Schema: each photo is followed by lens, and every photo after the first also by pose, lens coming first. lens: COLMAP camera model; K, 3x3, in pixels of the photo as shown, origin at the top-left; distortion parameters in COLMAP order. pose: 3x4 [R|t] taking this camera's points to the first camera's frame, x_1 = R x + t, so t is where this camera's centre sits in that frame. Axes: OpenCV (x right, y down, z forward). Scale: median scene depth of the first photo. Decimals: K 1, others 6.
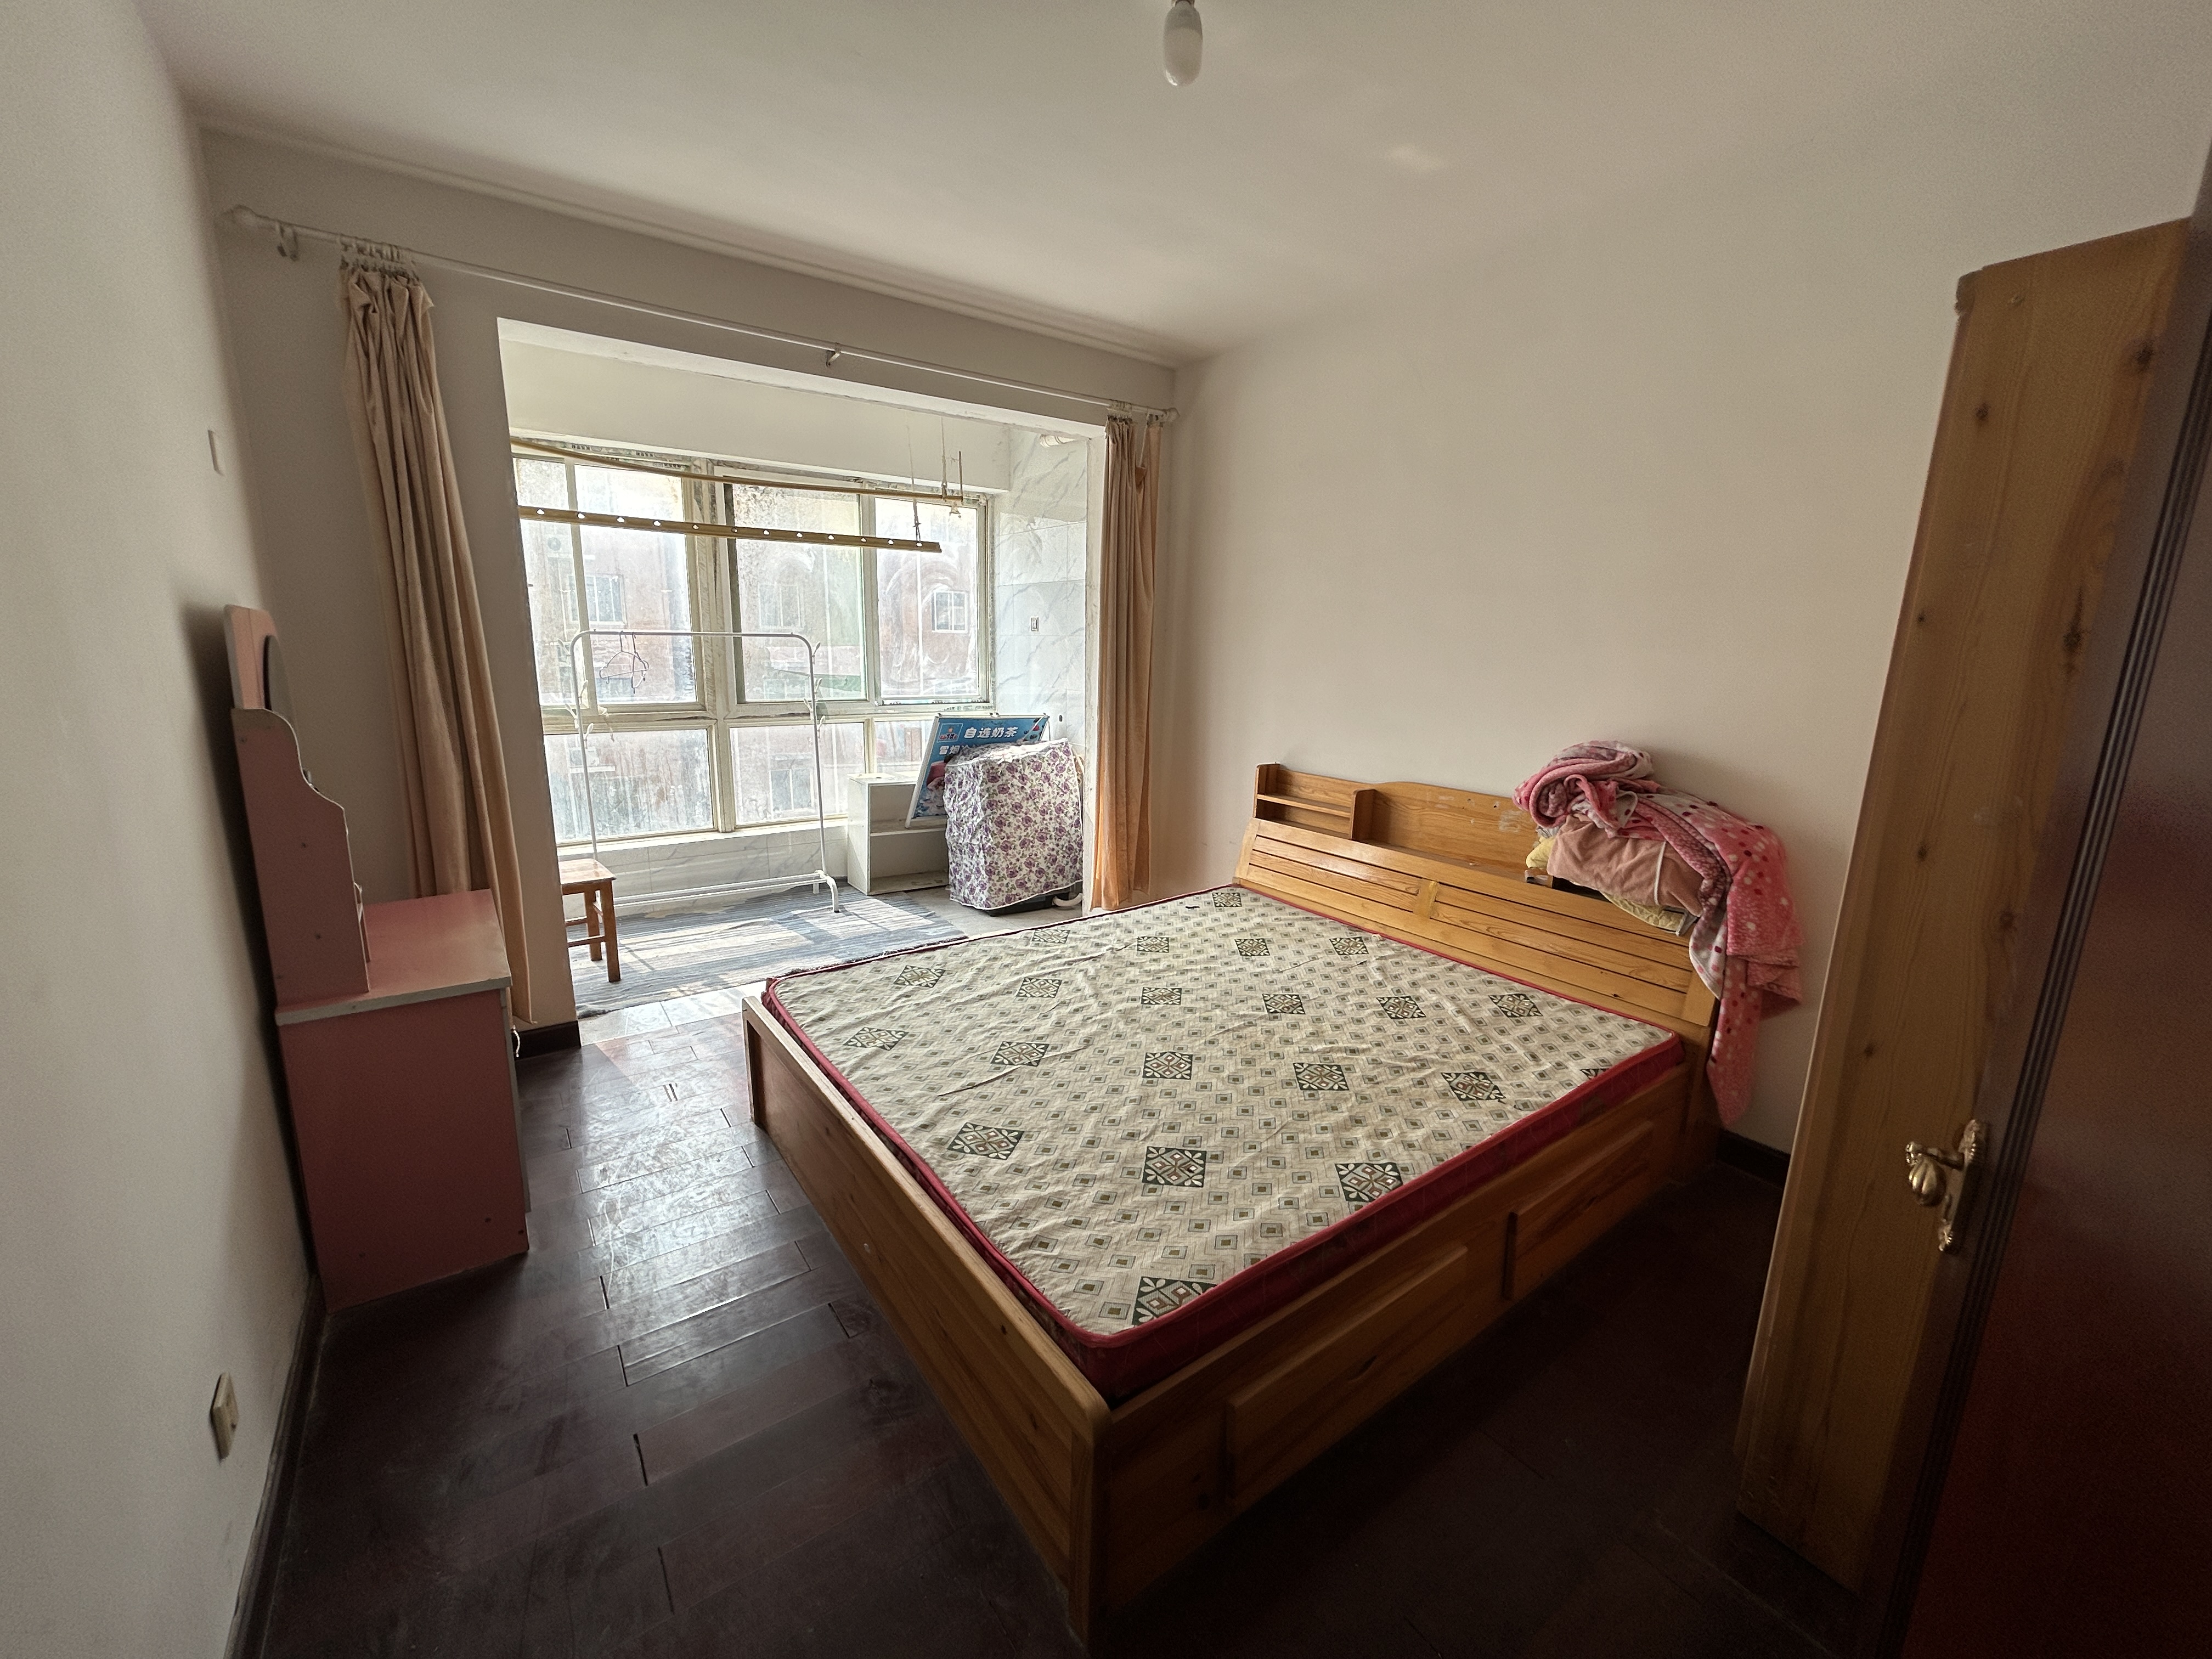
lens RADIAL K [[885.6, 0, 1106.0], [0, 885.6, 829.5], [0, 0, 1]] dist [-0.002678, -0.000053]
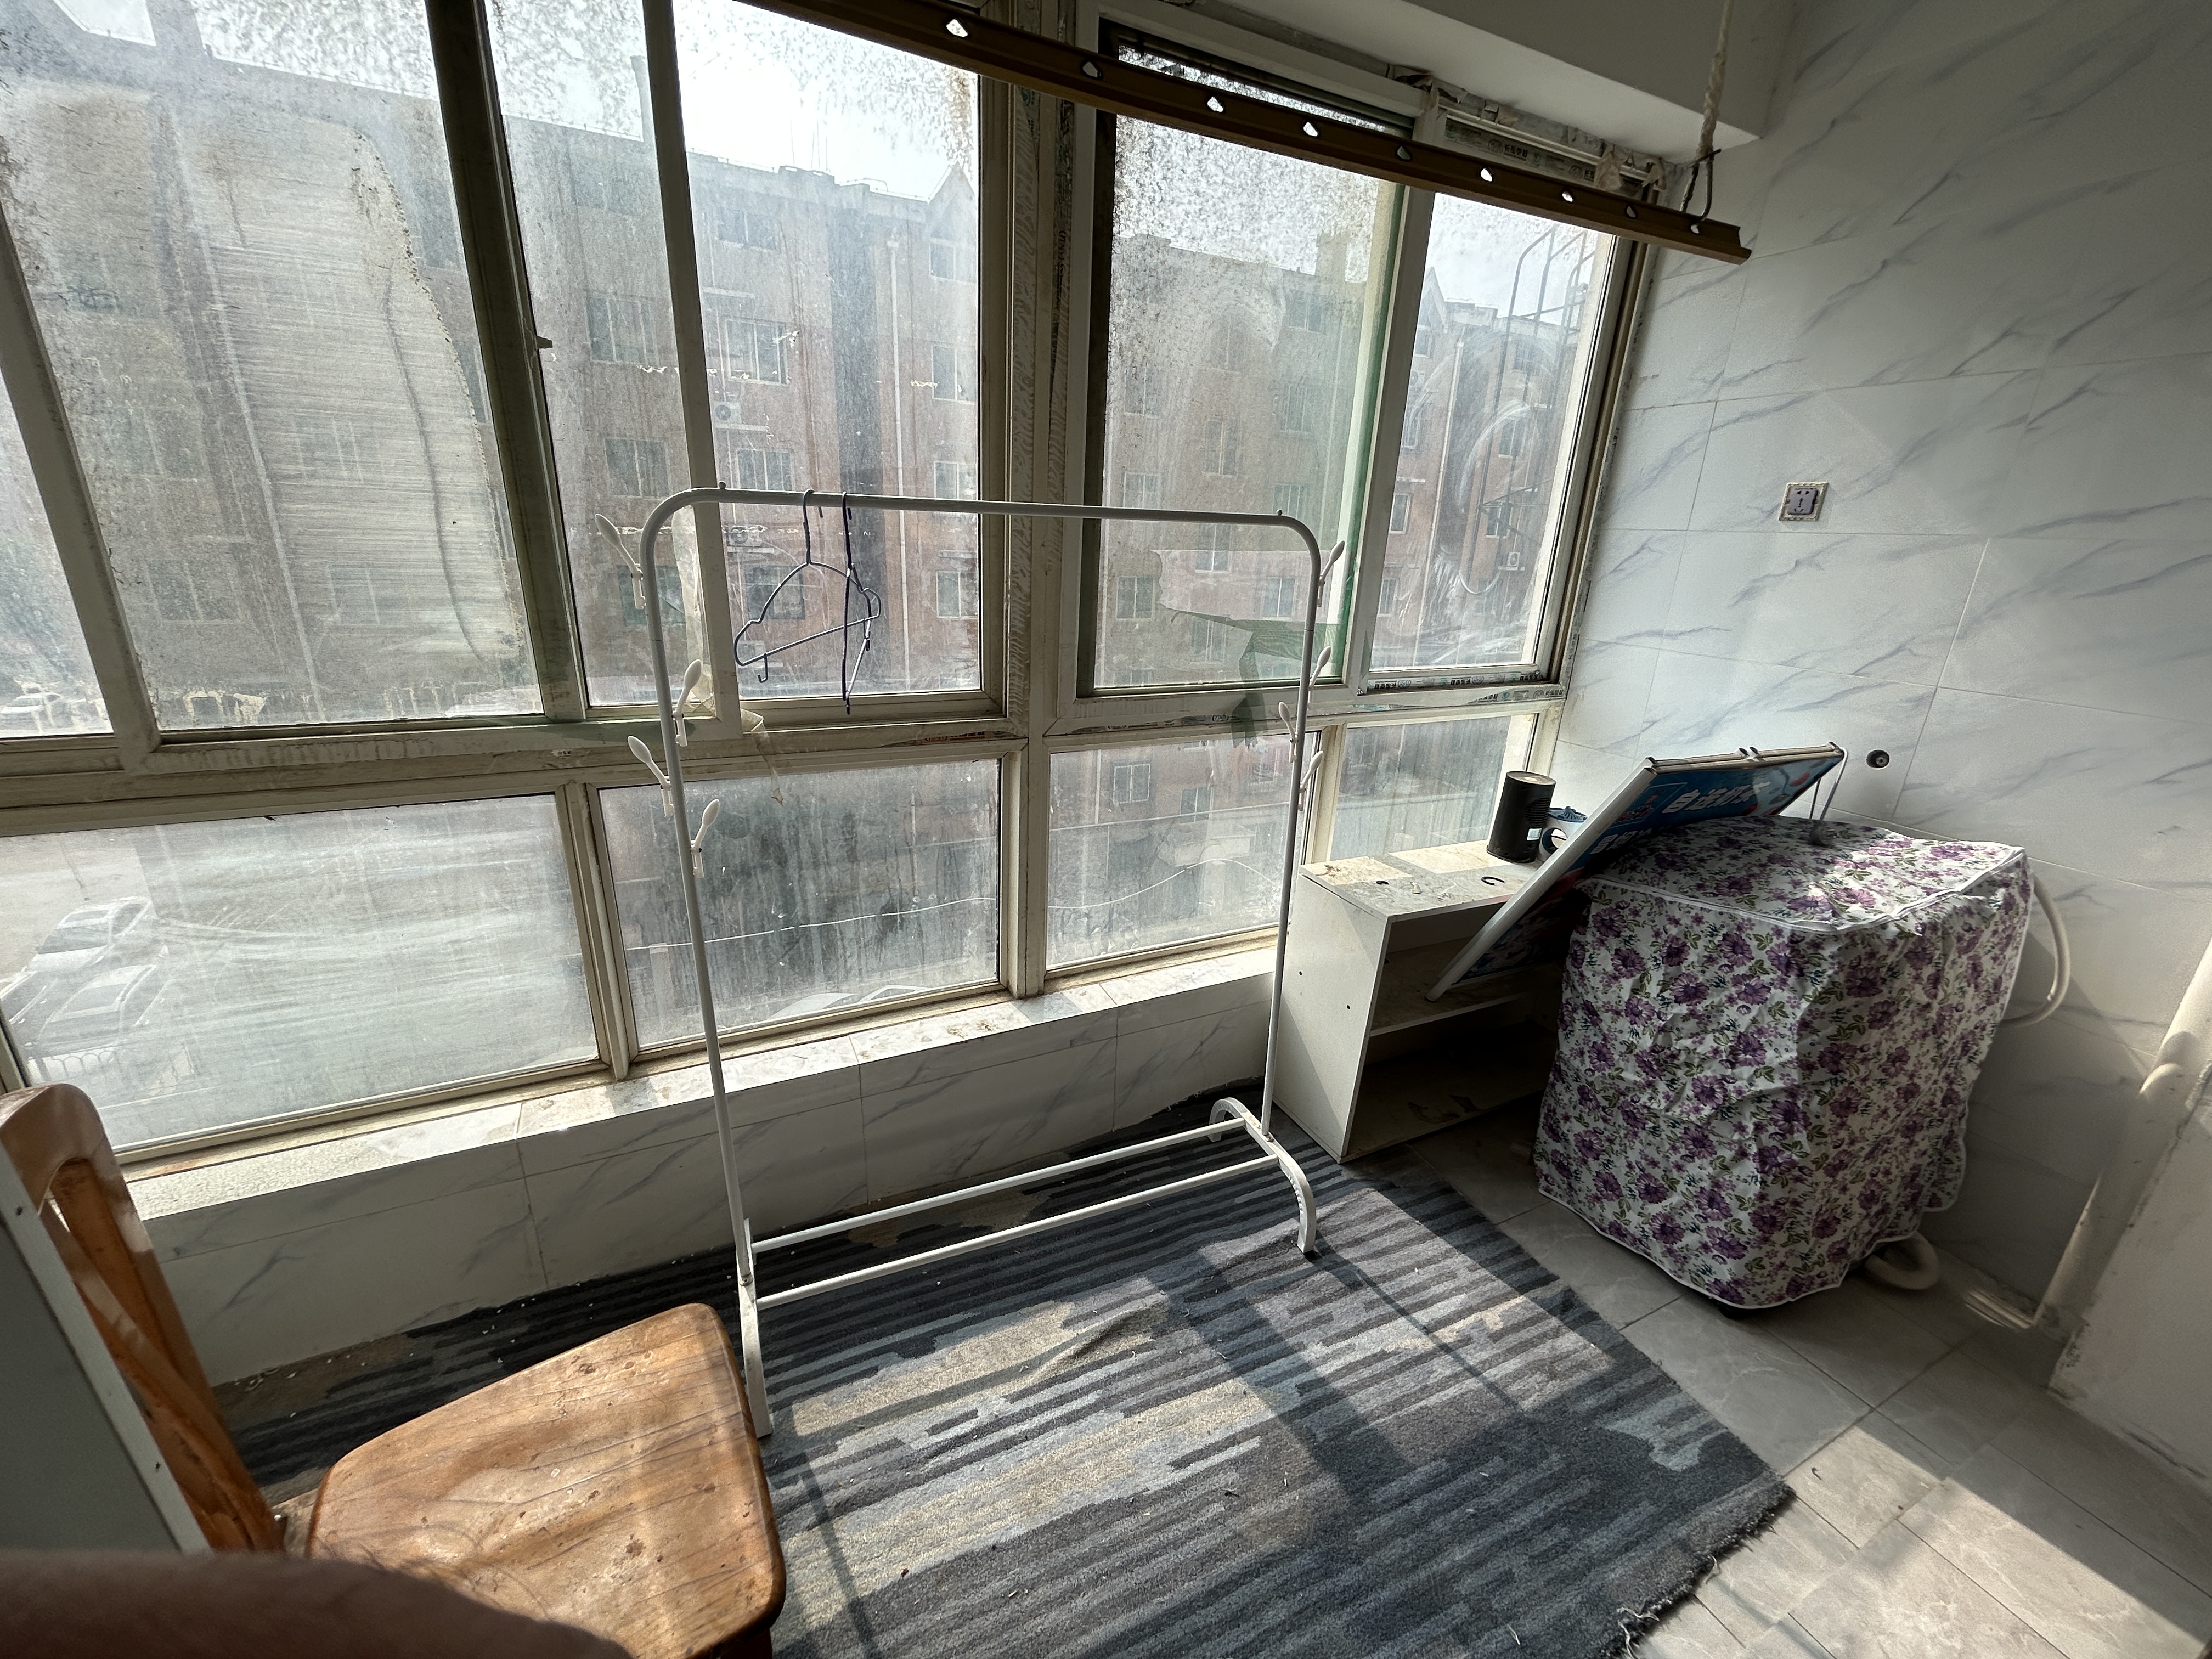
lens RADIAL K [[885.6, 0, 1106.0], [0, 885.6, 829.5], [0, 0, 1]] dist [-0.002678, -0.000053]
pose [[0.985773, 0.072345, -0.151716, -0.344892], [-0.054374, 0.991353, 0.119427, -0.133254], [0.159044, -0.109478, 0.981183, 0.620279]]
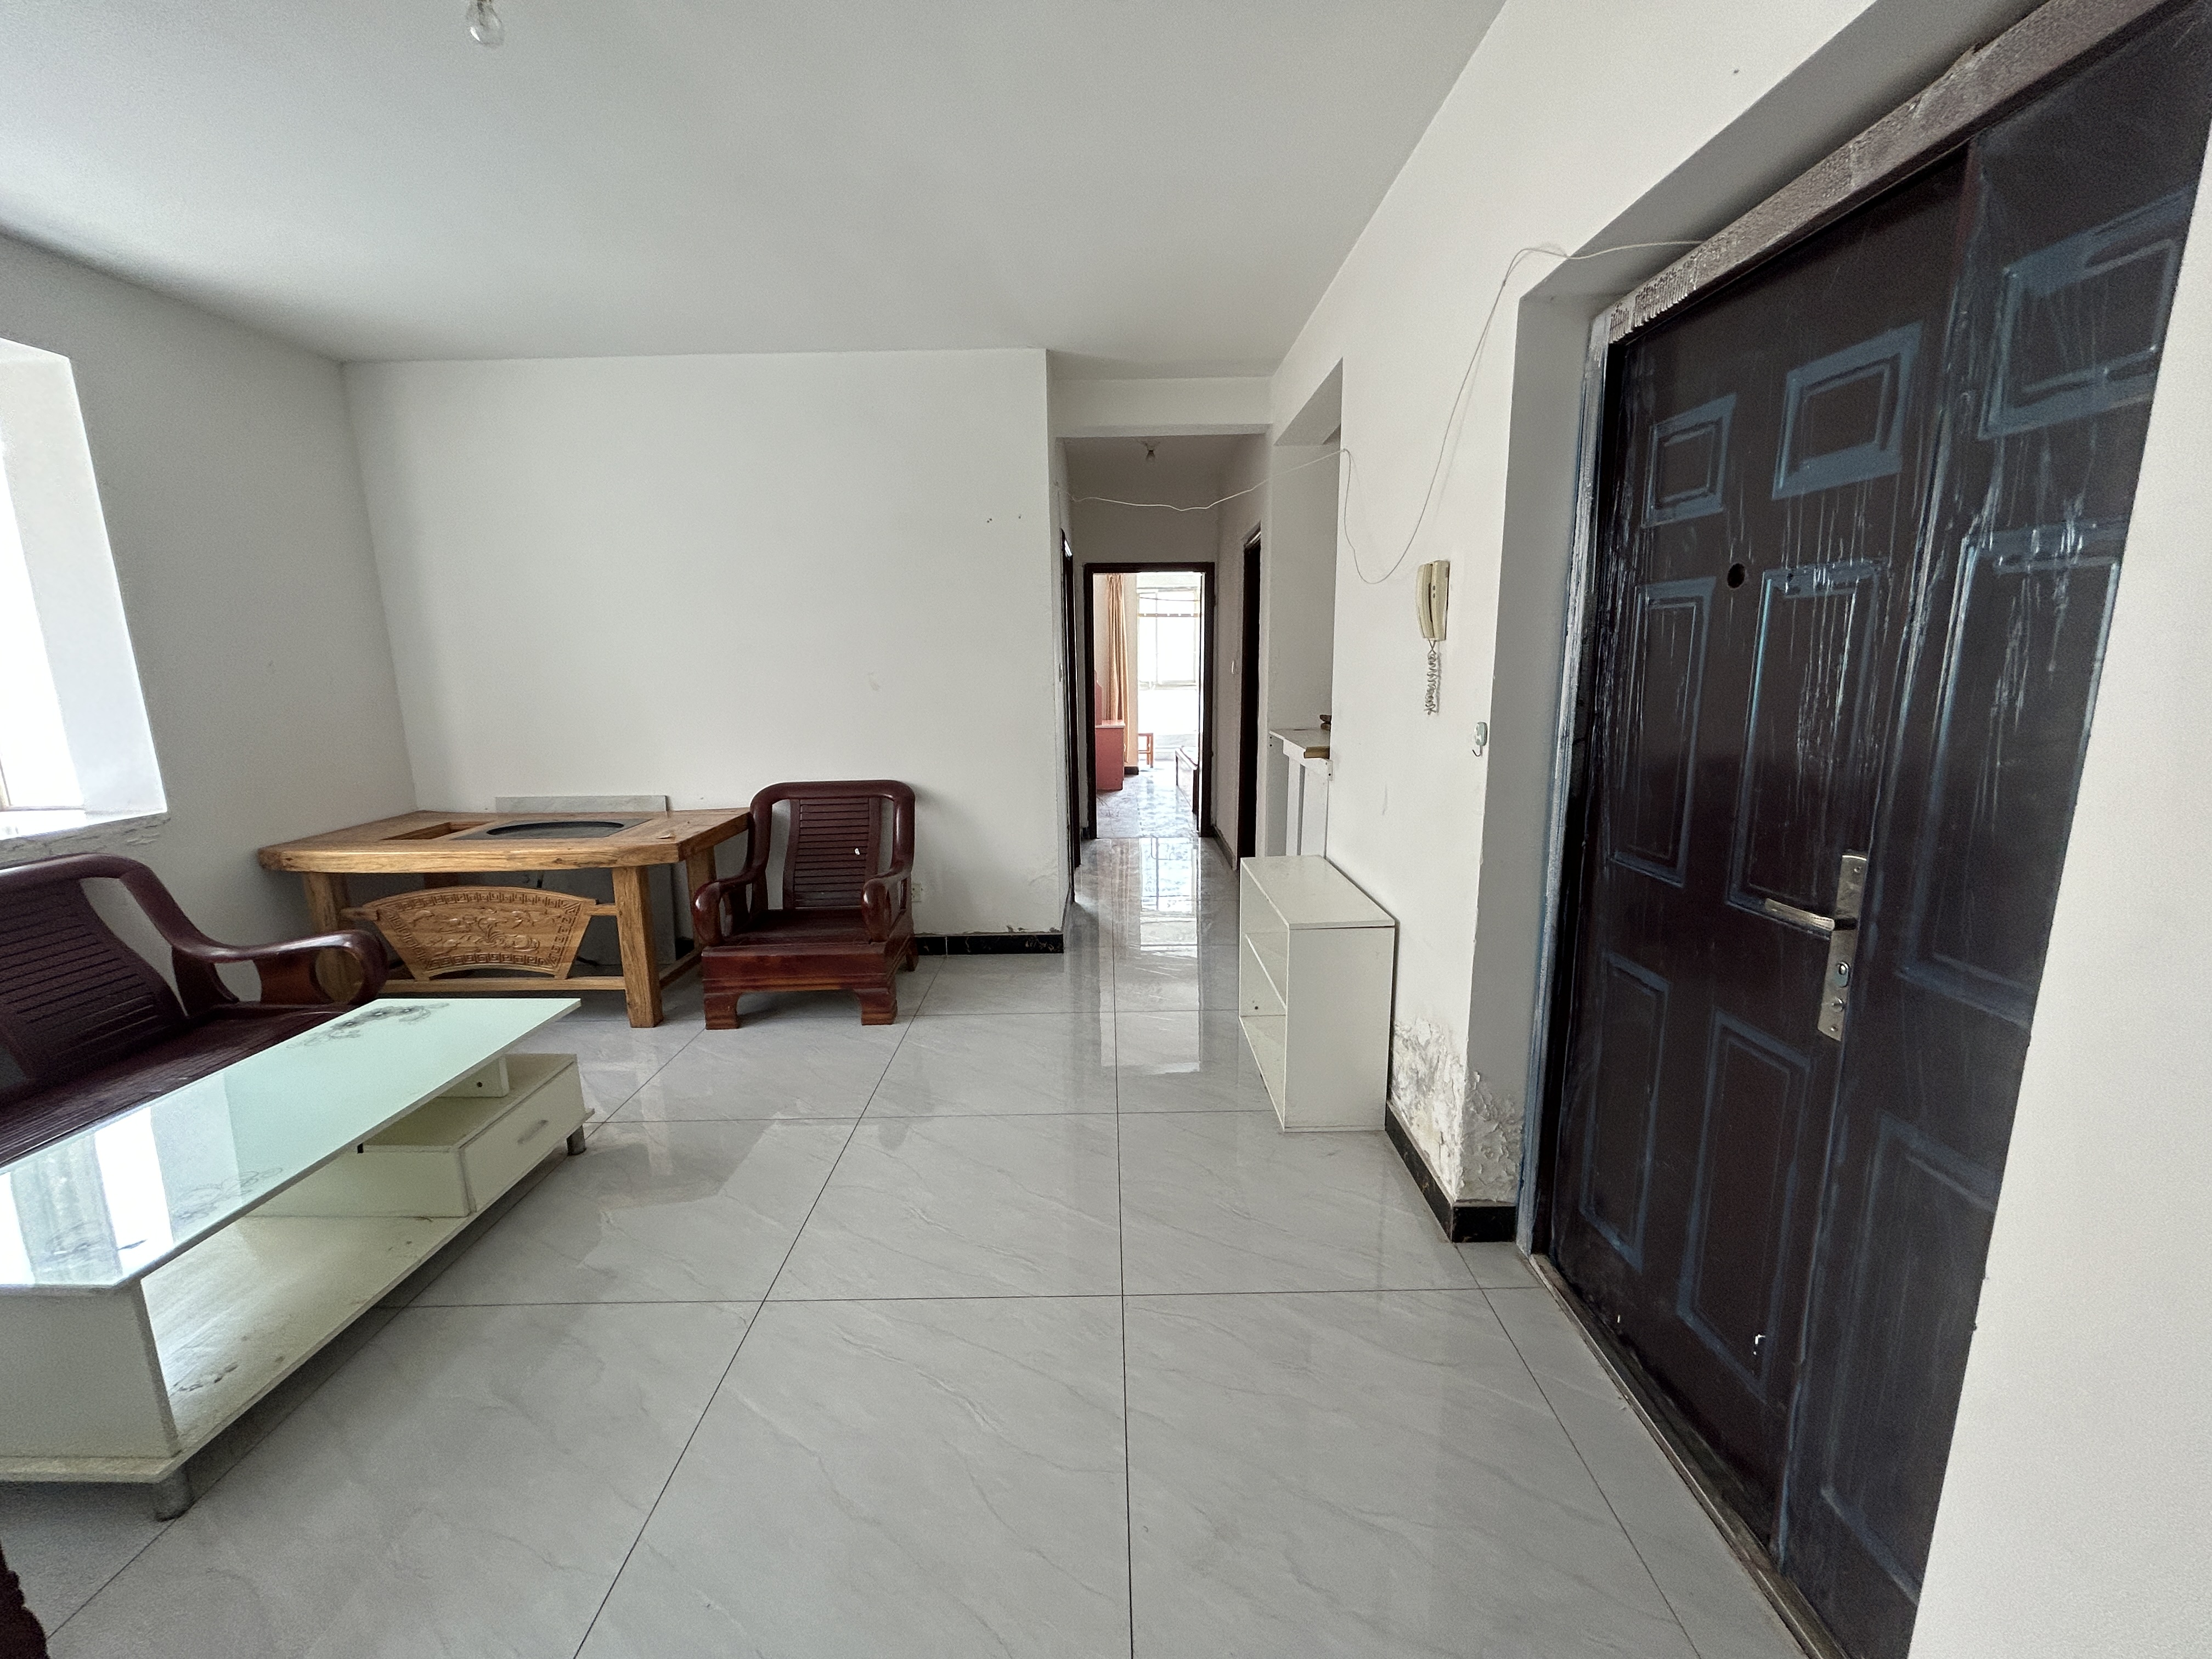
lens RADIAL K [[885.6, 0, 1106.0], [0, 885.6, 829.5], [0, 0, 1]] dist [-0.002678, -0.000053]
pose [[0.812470, 0.078304, -0.577721, 0.924521], [-0.089519, 0.995944, 0.009097, 0.310829], [0.576089, 0.044326, 0.816184, -1.323917]]
